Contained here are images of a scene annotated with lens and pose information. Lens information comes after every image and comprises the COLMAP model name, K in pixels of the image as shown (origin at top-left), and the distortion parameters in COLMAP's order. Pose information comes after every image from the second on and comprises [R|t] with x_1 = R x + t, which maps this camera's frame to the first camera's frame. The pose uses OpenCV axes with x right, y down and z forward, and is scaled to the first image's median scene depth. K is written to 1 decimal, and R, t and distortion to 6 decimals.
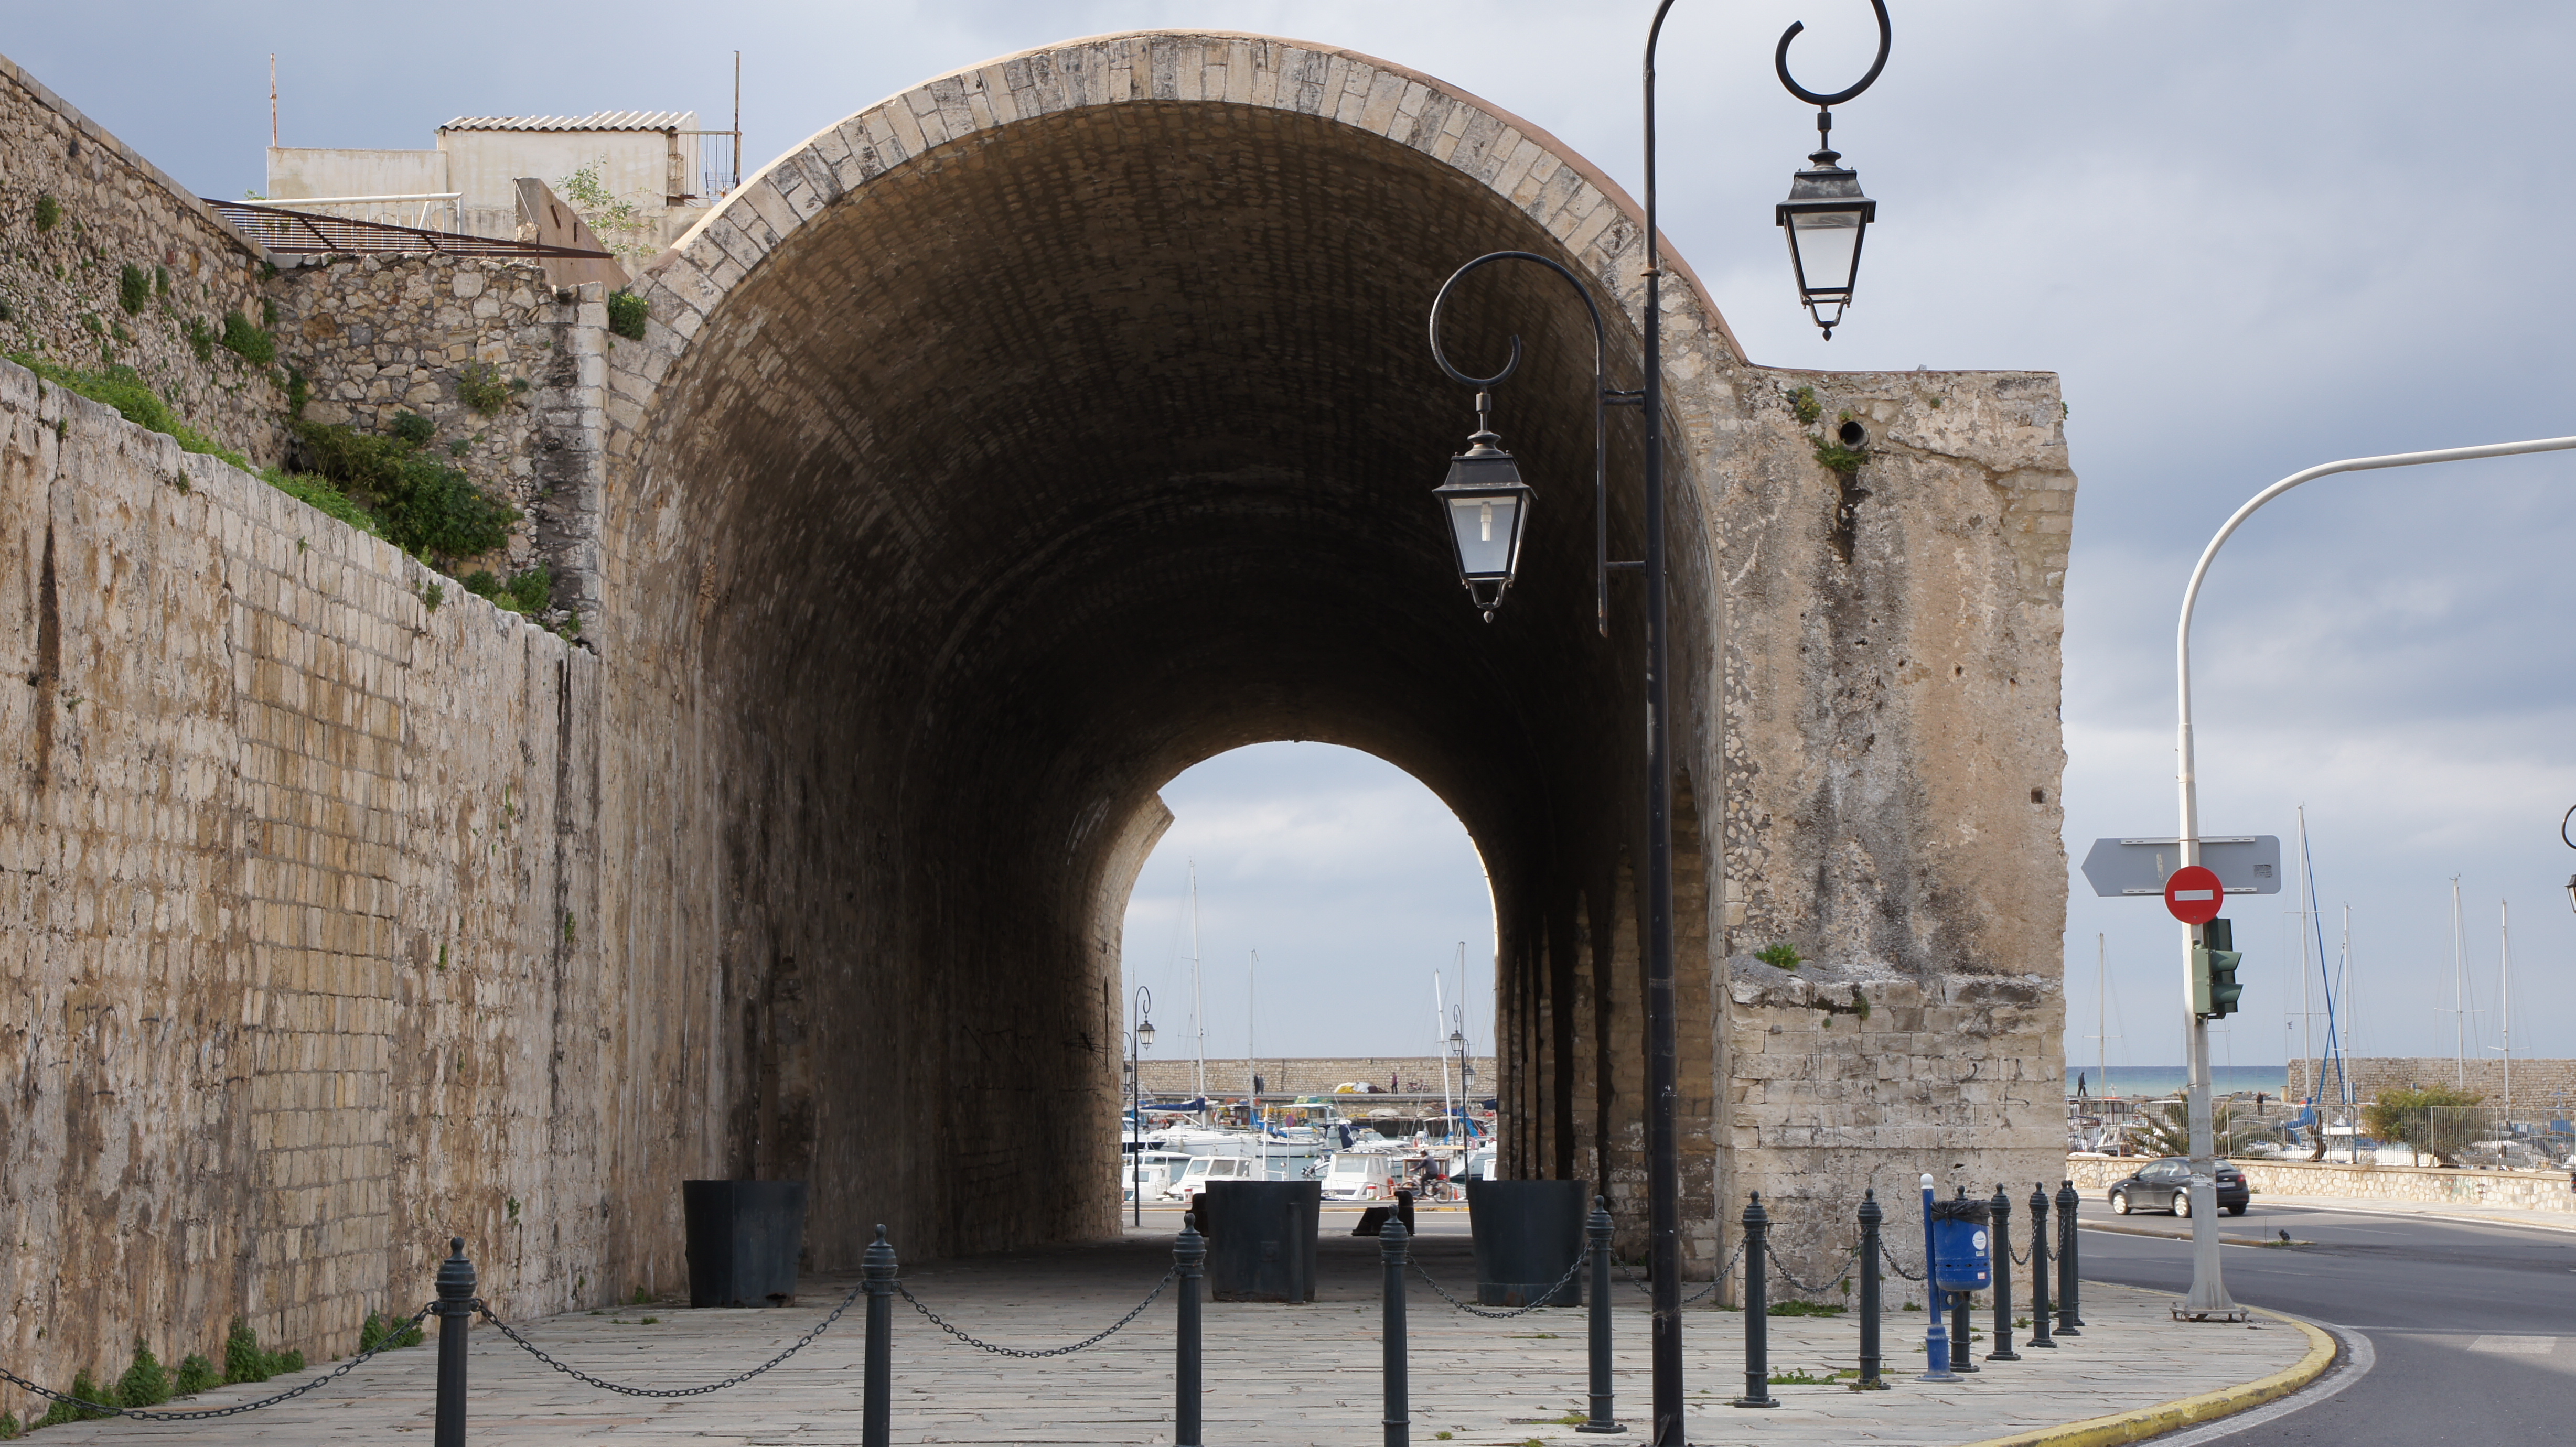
lens RADIAL K [[4037.9, 0, 1288.0], [0, 4037.9, 723.5], [0, 0, 1]] dist [0.136573, 0.106876]
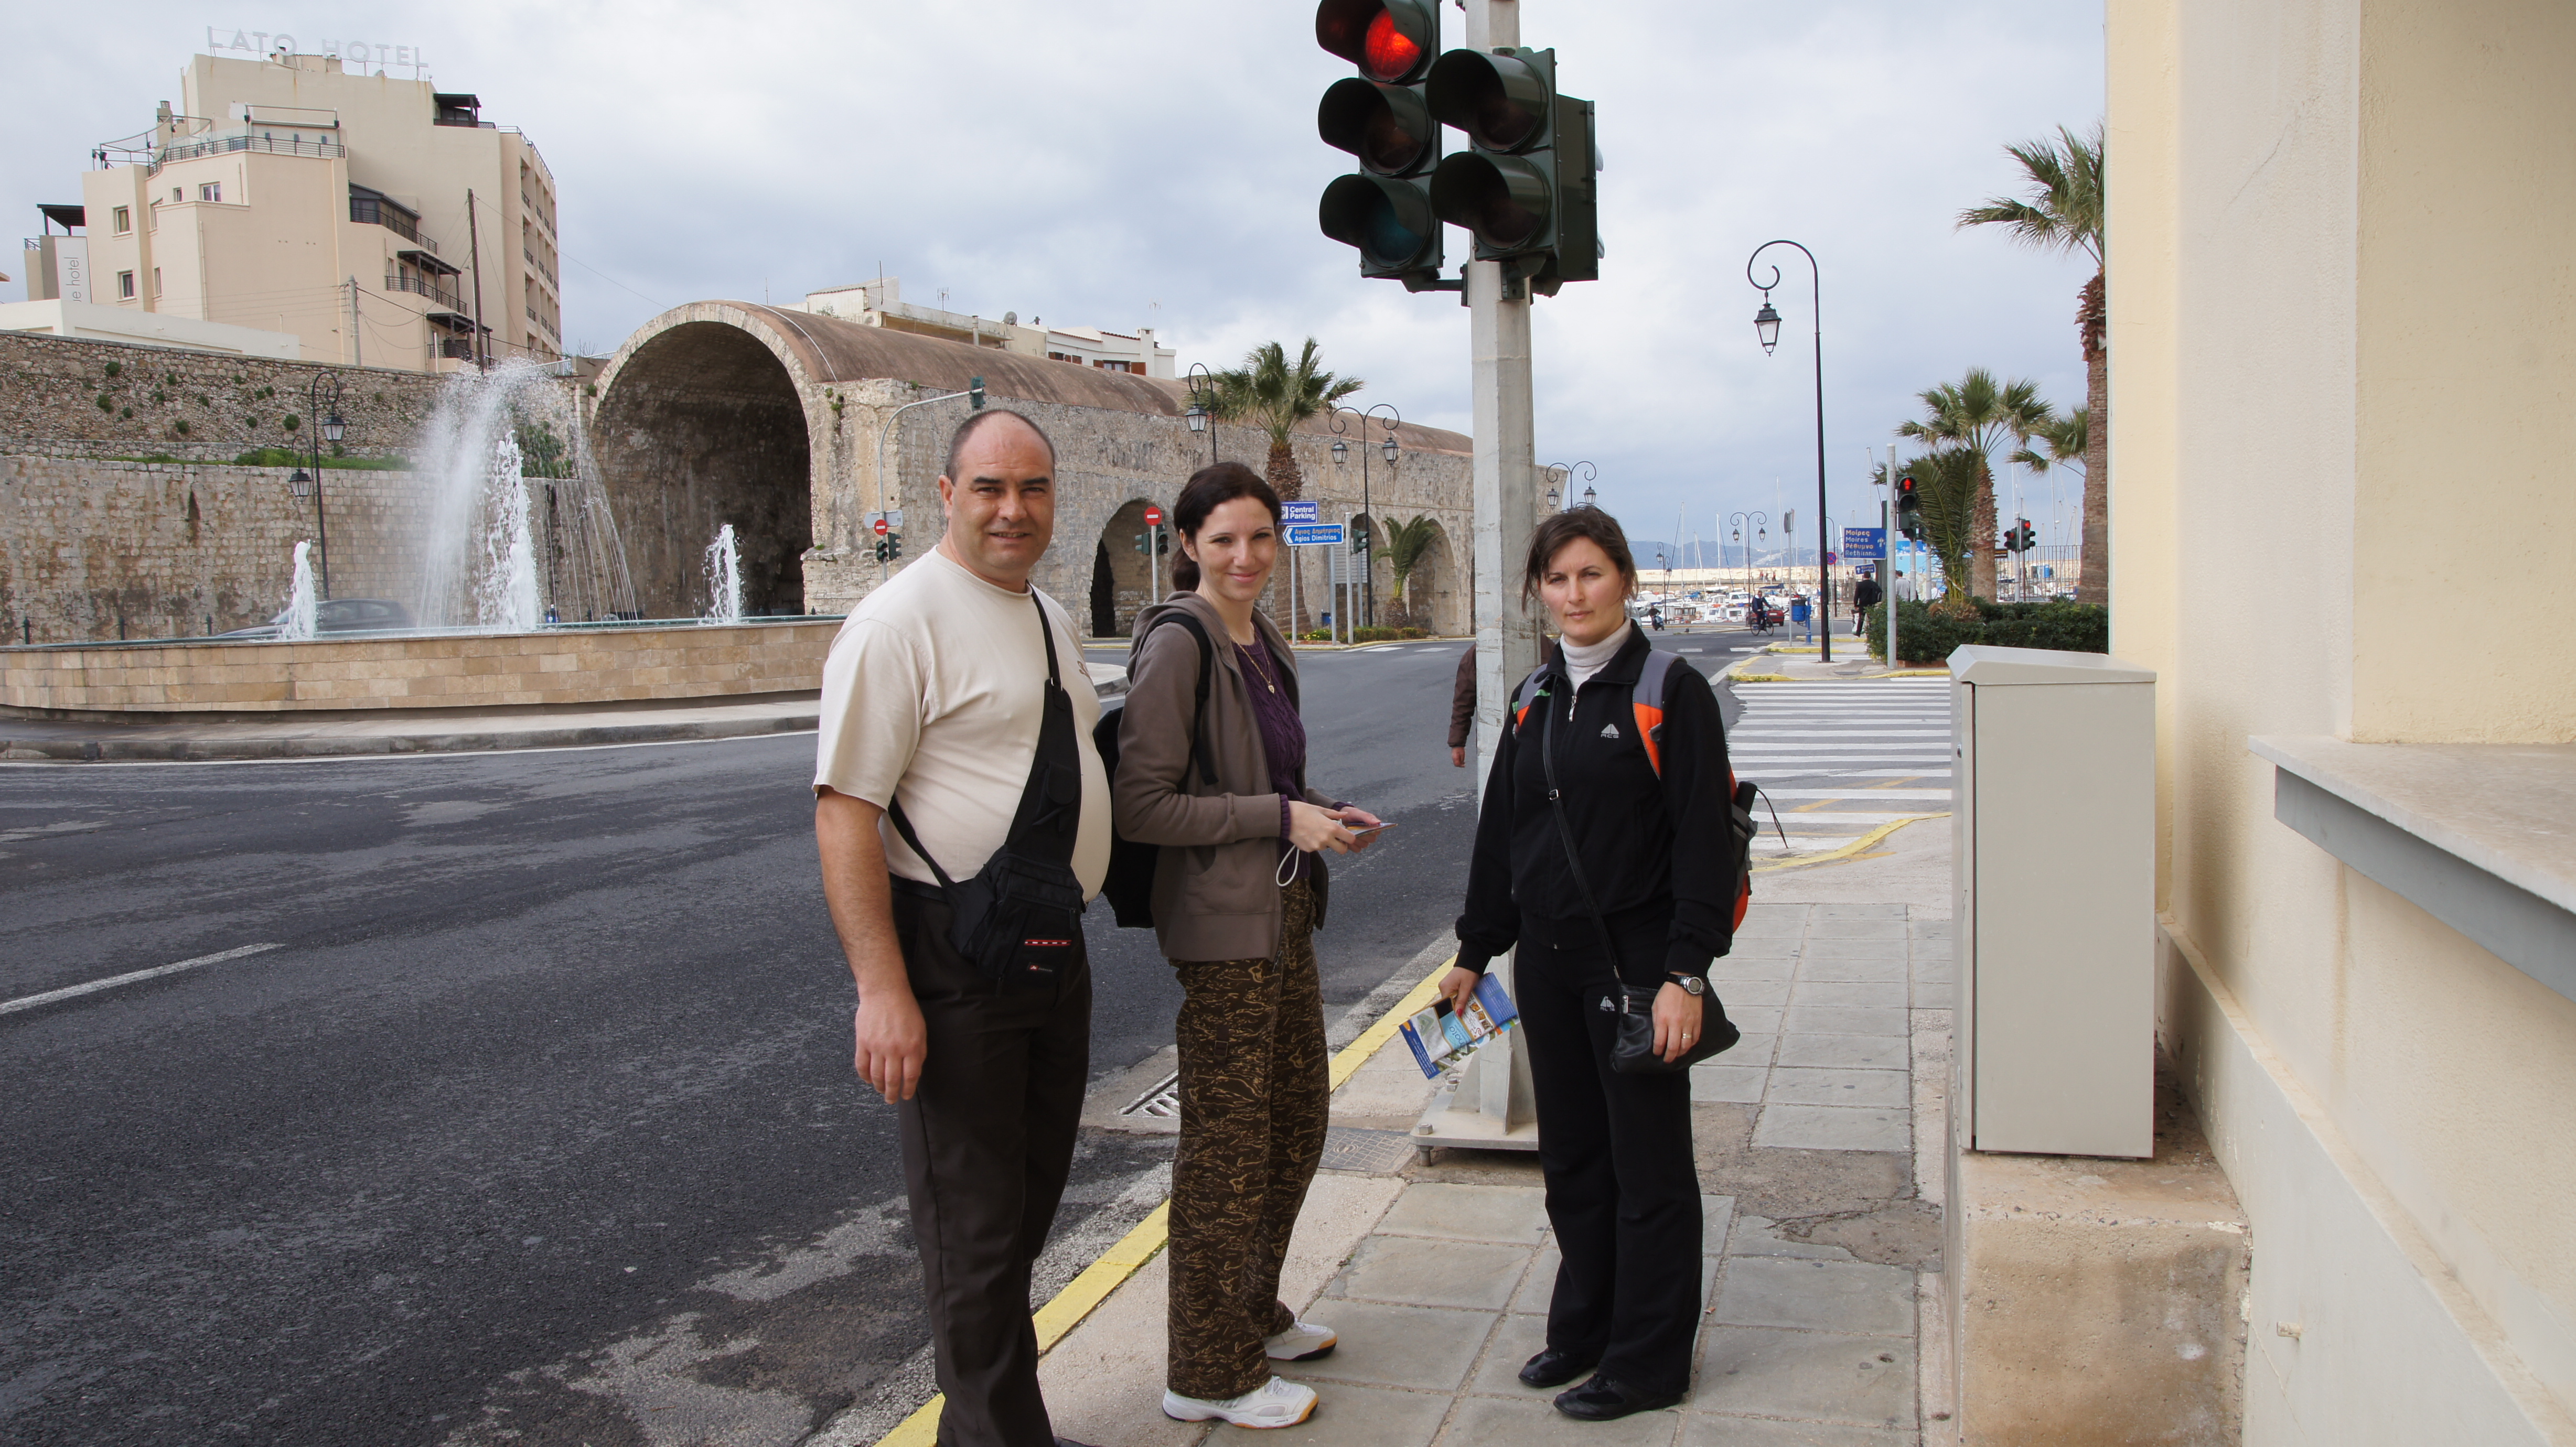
lens RADIAL K [[1906.2, 0, 1276.3], [0, 1906.2, 740.0], [0, 0, 1]] dist [-0.125430, 0.124360]
pose [[0.902070, 0.015966, -0.431295, 1.219841], [0.057885, 0.985811, 0.157564, -0.015865], [0.427691, -0.167099, 0.888346, -0.369567]]
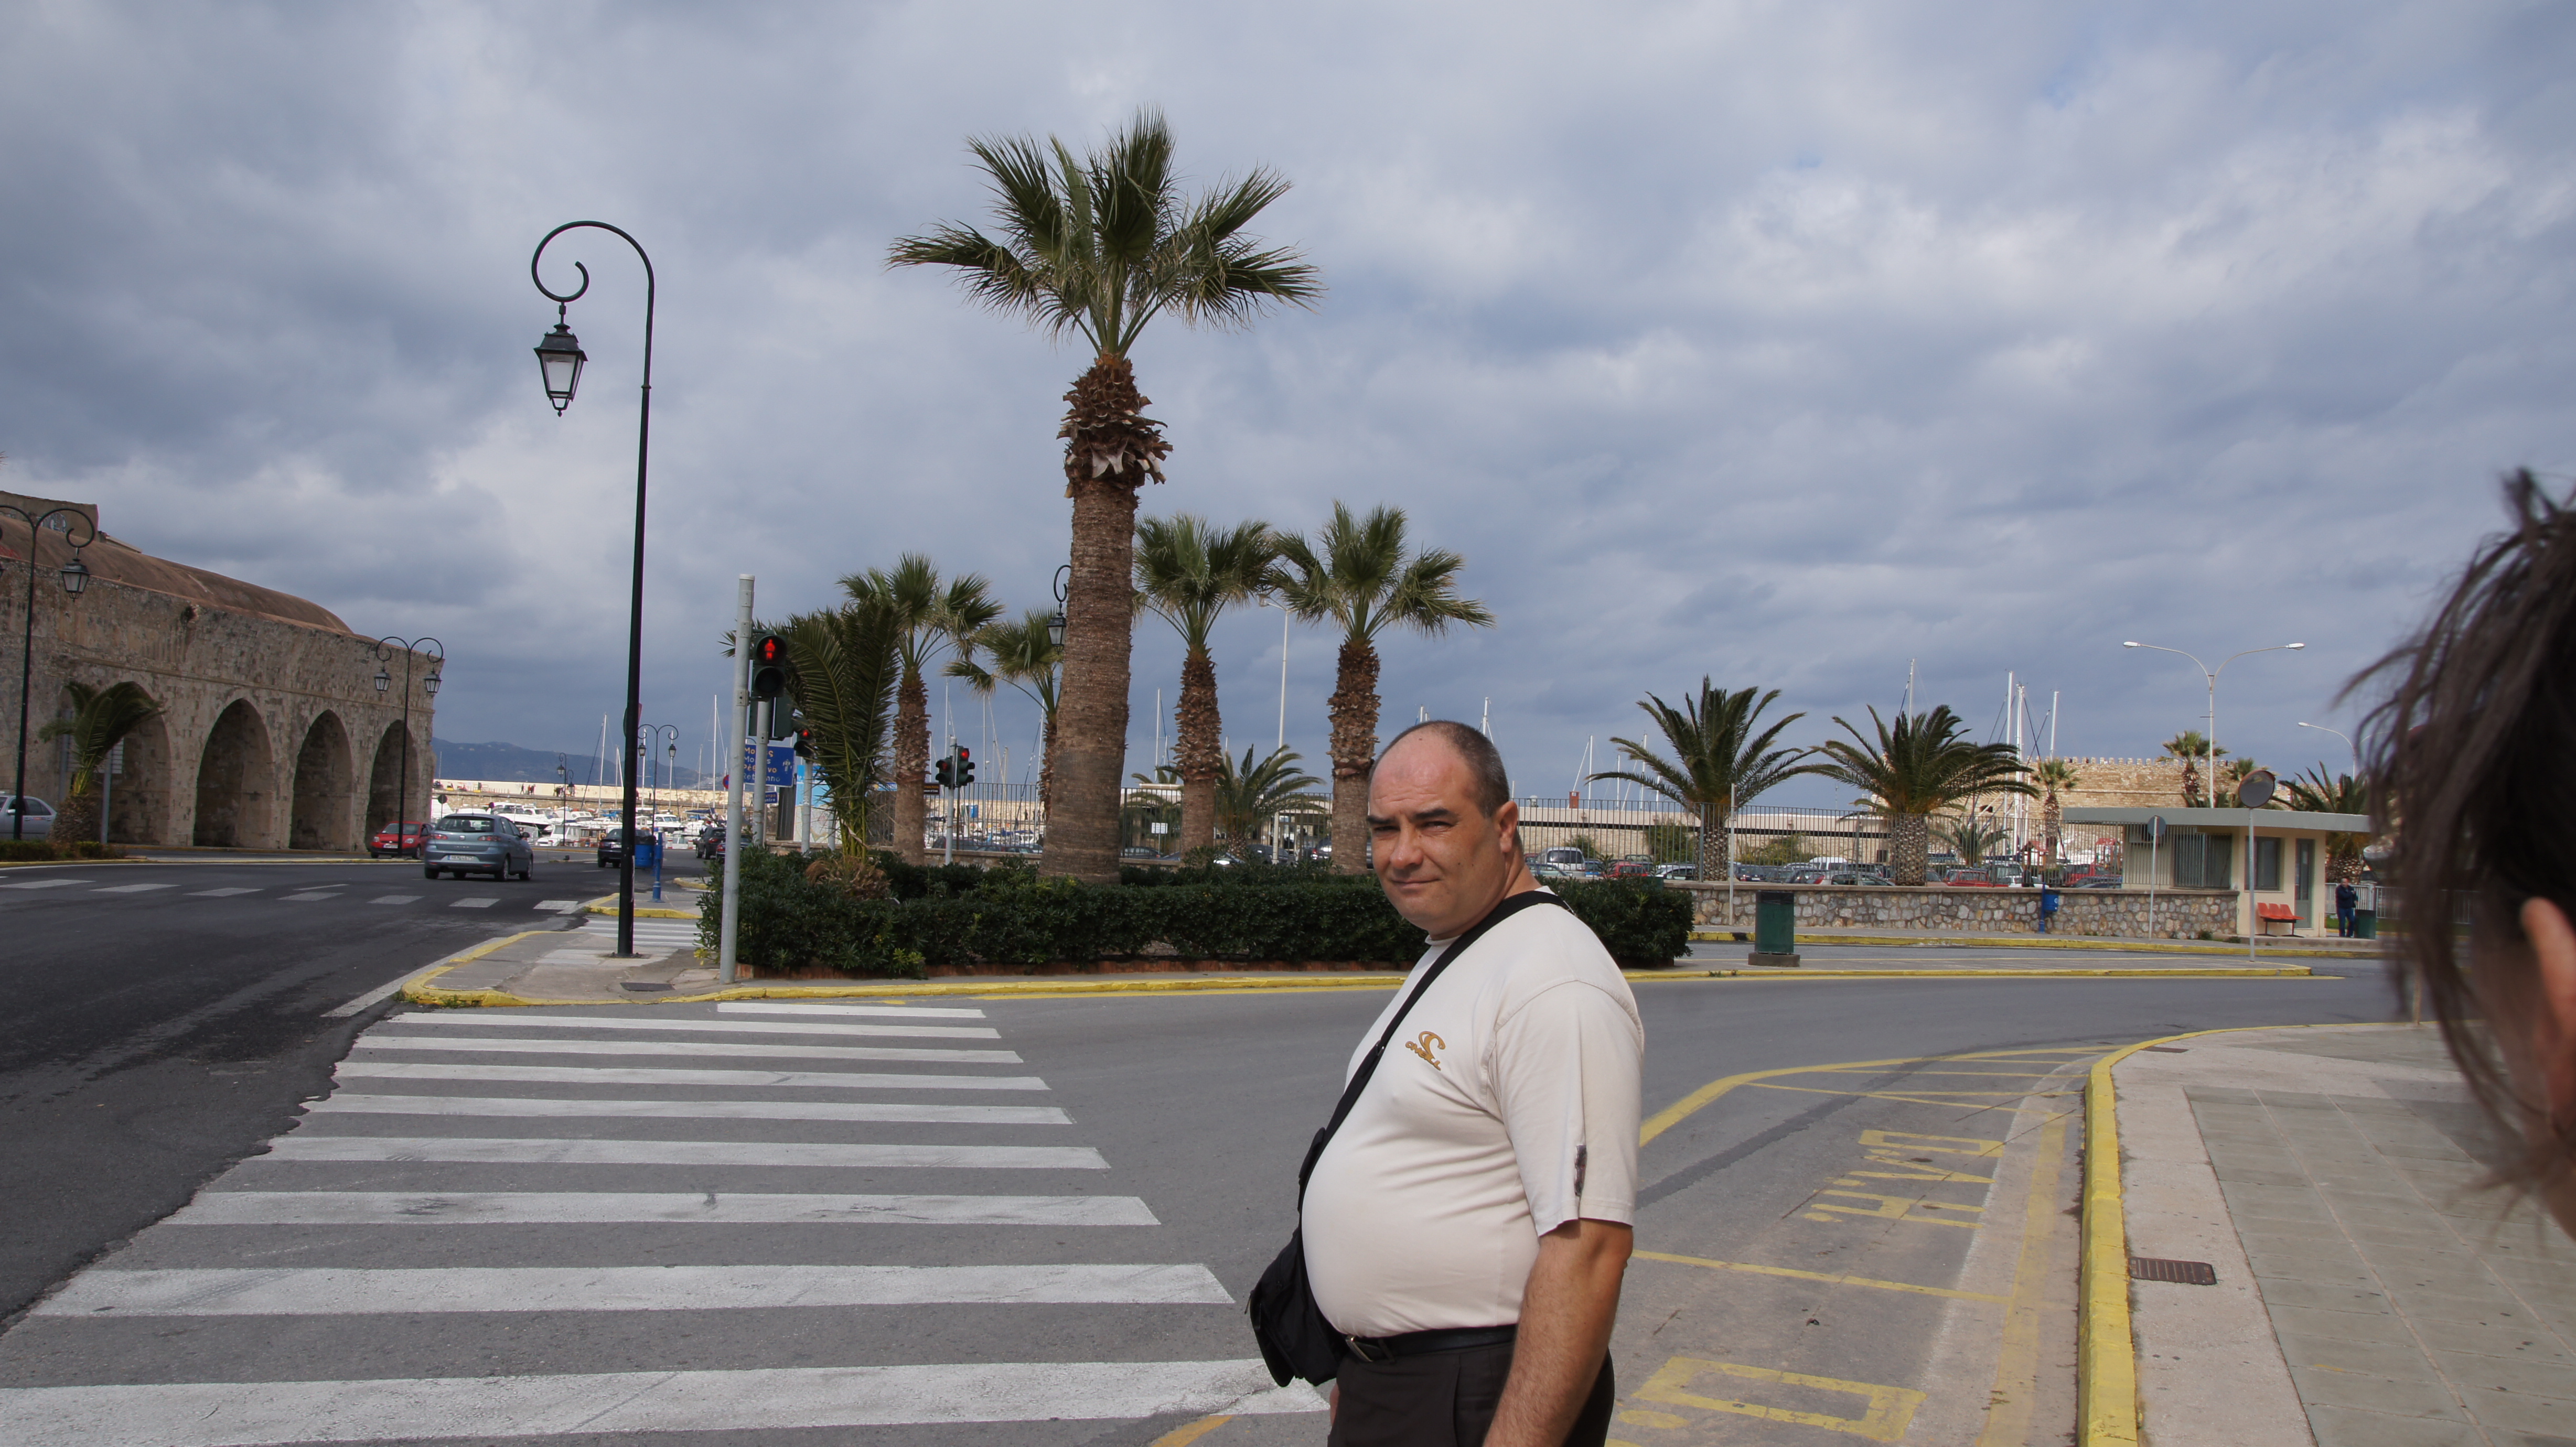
lens RADIAL K [[1906.2, 0, 1276.3], [0, 1906.2, 740.0], [0, 0, 1]] dist [-0.125430, 0.124360]
pose [[0.994030, 0.046841, 0.098538, 1.190644], [-0.051072, 0.997859, 0.040860, 0.015872], [-0.096413, -0.045649, 0.994294, 0.022953]]
